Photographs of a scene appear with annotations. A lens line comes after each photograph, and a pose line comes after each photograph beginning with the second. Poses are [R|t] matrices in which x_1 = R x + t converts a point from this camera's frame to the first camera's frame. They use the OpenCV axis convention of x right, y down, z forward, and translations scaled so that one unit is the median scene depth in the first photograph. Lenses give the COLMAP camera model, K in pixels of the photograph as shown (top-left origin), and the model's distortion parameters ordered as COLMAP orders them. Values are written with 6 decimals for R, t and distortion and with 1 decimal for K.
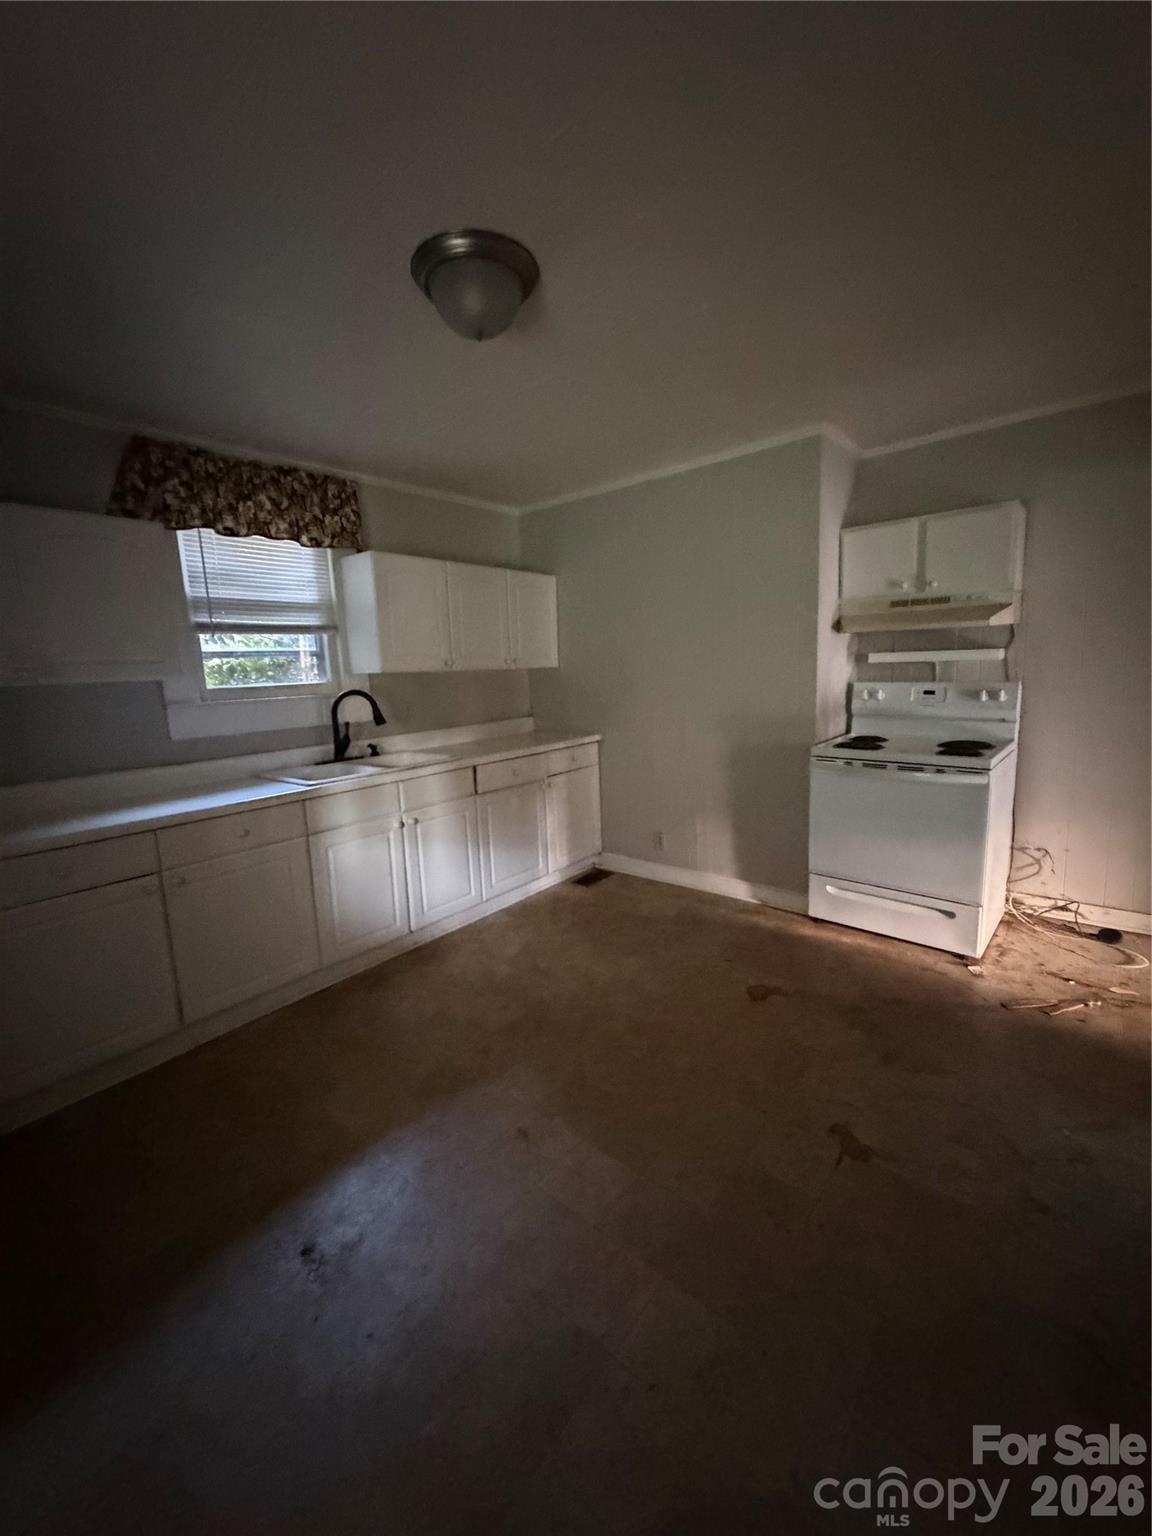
lens RADIAL K [[613.1, 0, 573.4], [0, 613.1, 763.2], [0, 0, 1]] dist [-0.003753, 0.000373]
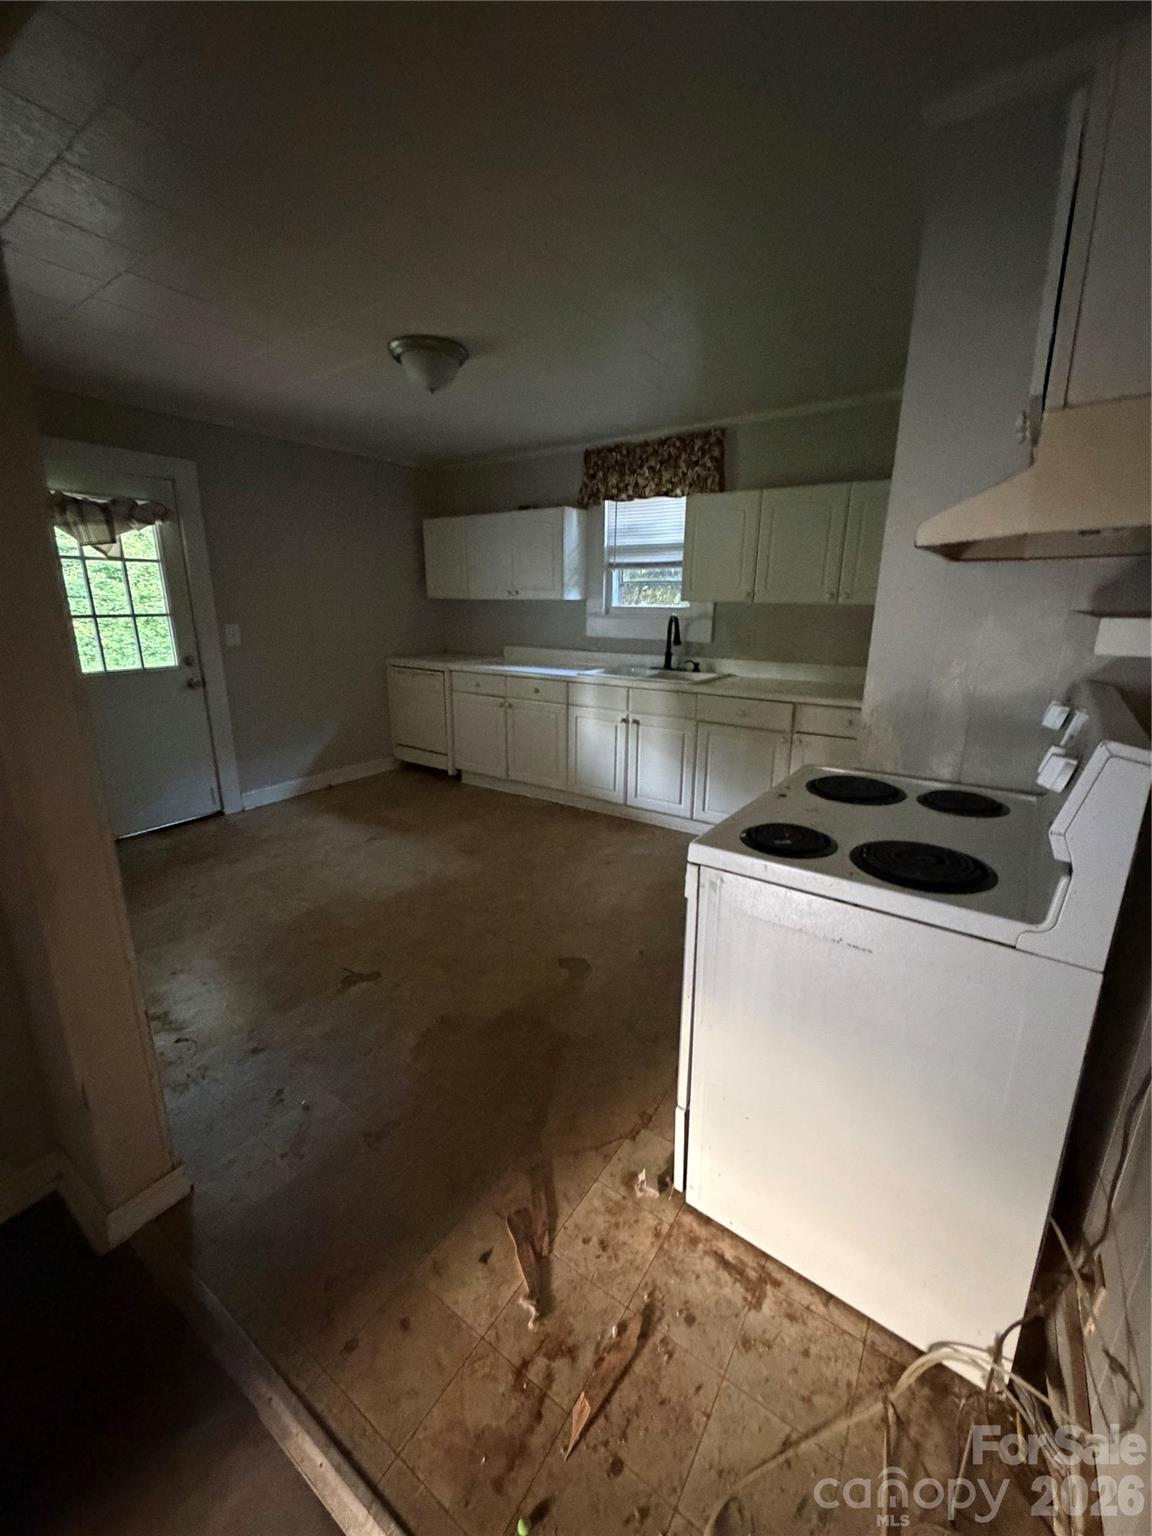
lens RADIAL K [[613.1, 0, 576.7], [0, 613.1, 763.2], [0, 0, 1]] dist [-0.003753, 0.000373]
pose [[0.096084, 0.295991, -0.950346, 0.976723], [-0.168156, 0.945867, 0.277595, -0.158787], [0.981066, 0.133134, 0.140656, 0.731300]]
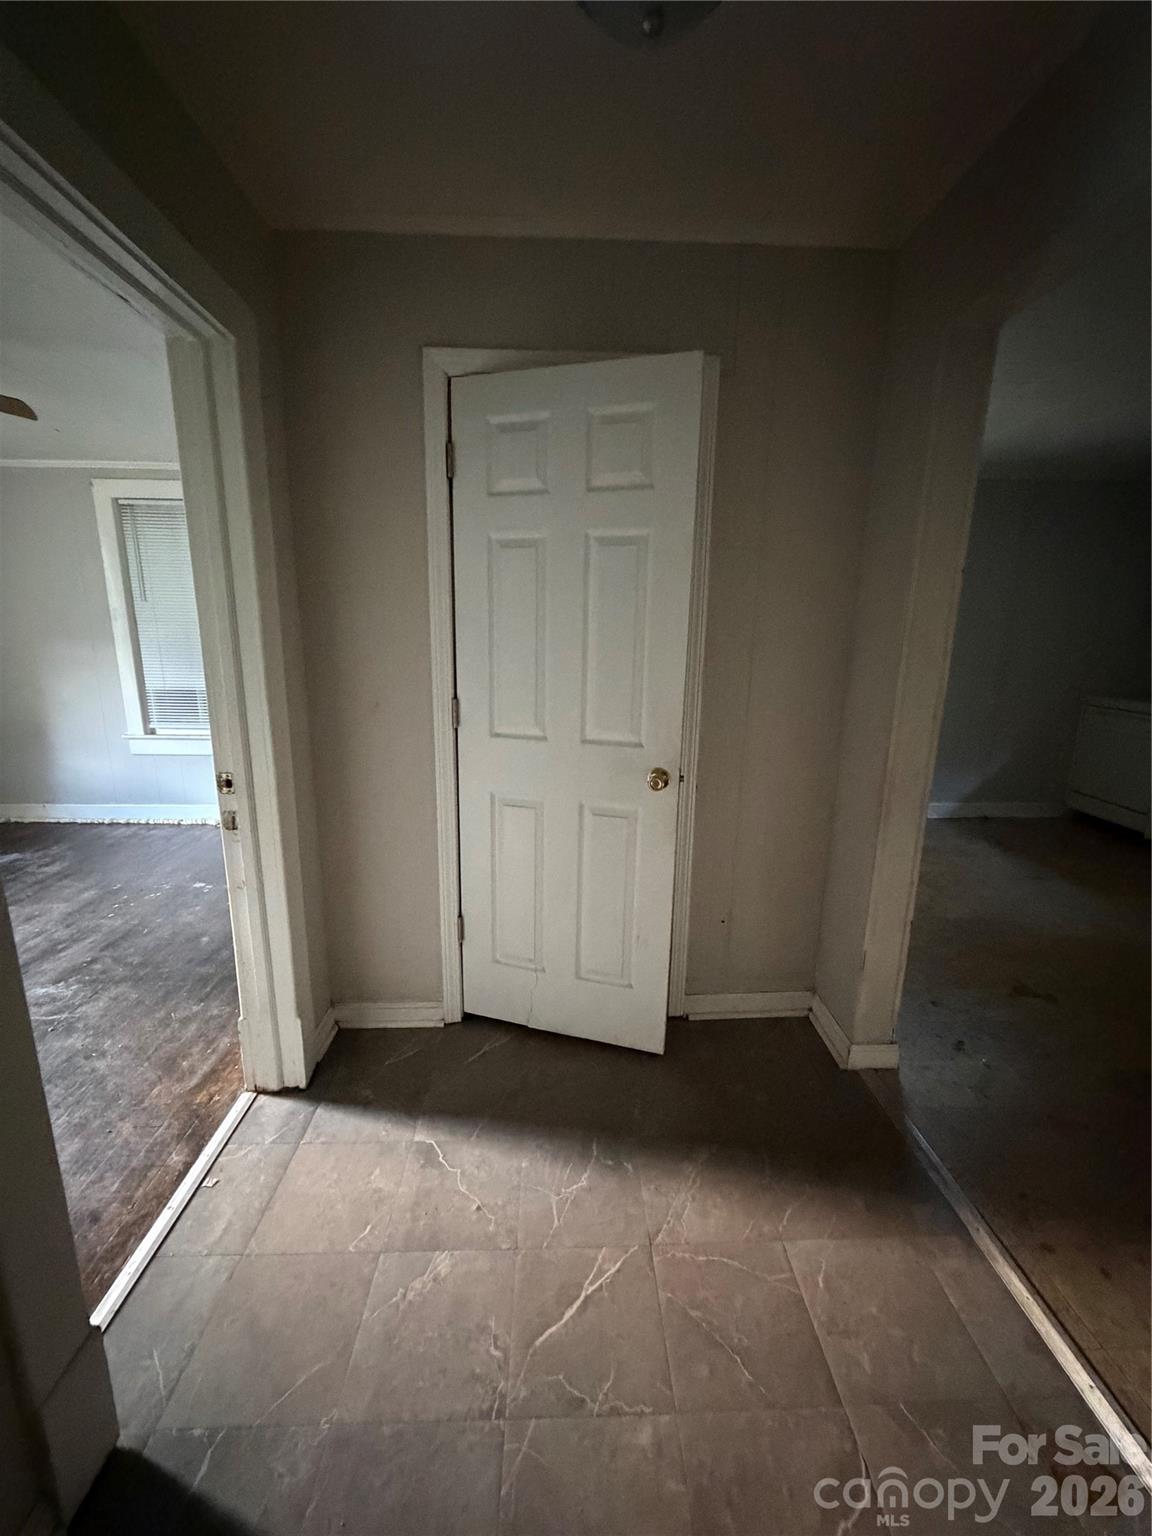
lens RADIAL K [[613.1, 0, 574.0], [0, 613.1, 761.0], [0, 0, 1]] dist [-0.003753, 0.000373]
pose [[-0.740002, 0.175269, -0.649367, 1.213297], [-0.088264, 0.931798, 0.352083, -0.151967], [0.666788, 0.317858, -0.674062, 0.646683]]
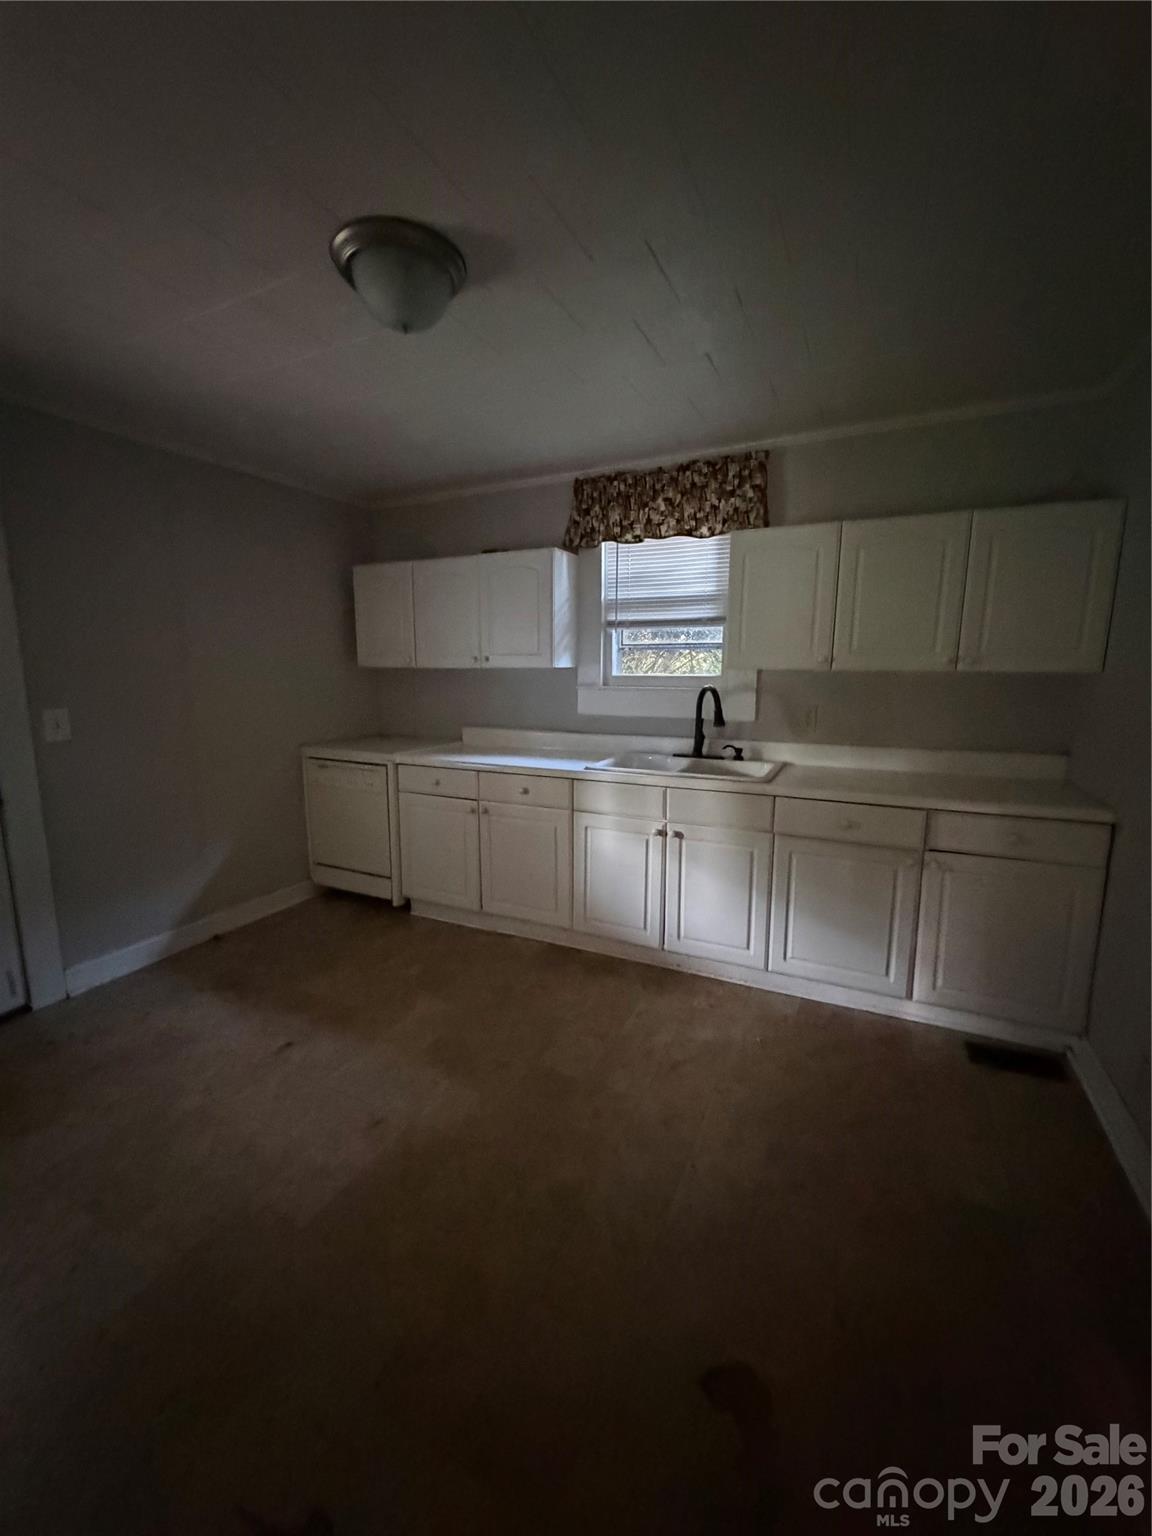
lens RADIAL K [[613.1, 0, 580.8], [0, 613.1, 761.5], [0, 0, 1]] dist [-0.003753, 0.000373]
pose [[0.246862, 0.188503, -0.950540, 0.554119], [-0.162719, 0.975034, 0.151101, -0.126238], [0.955291, 0.117370, 0.271372, 0.621273]]
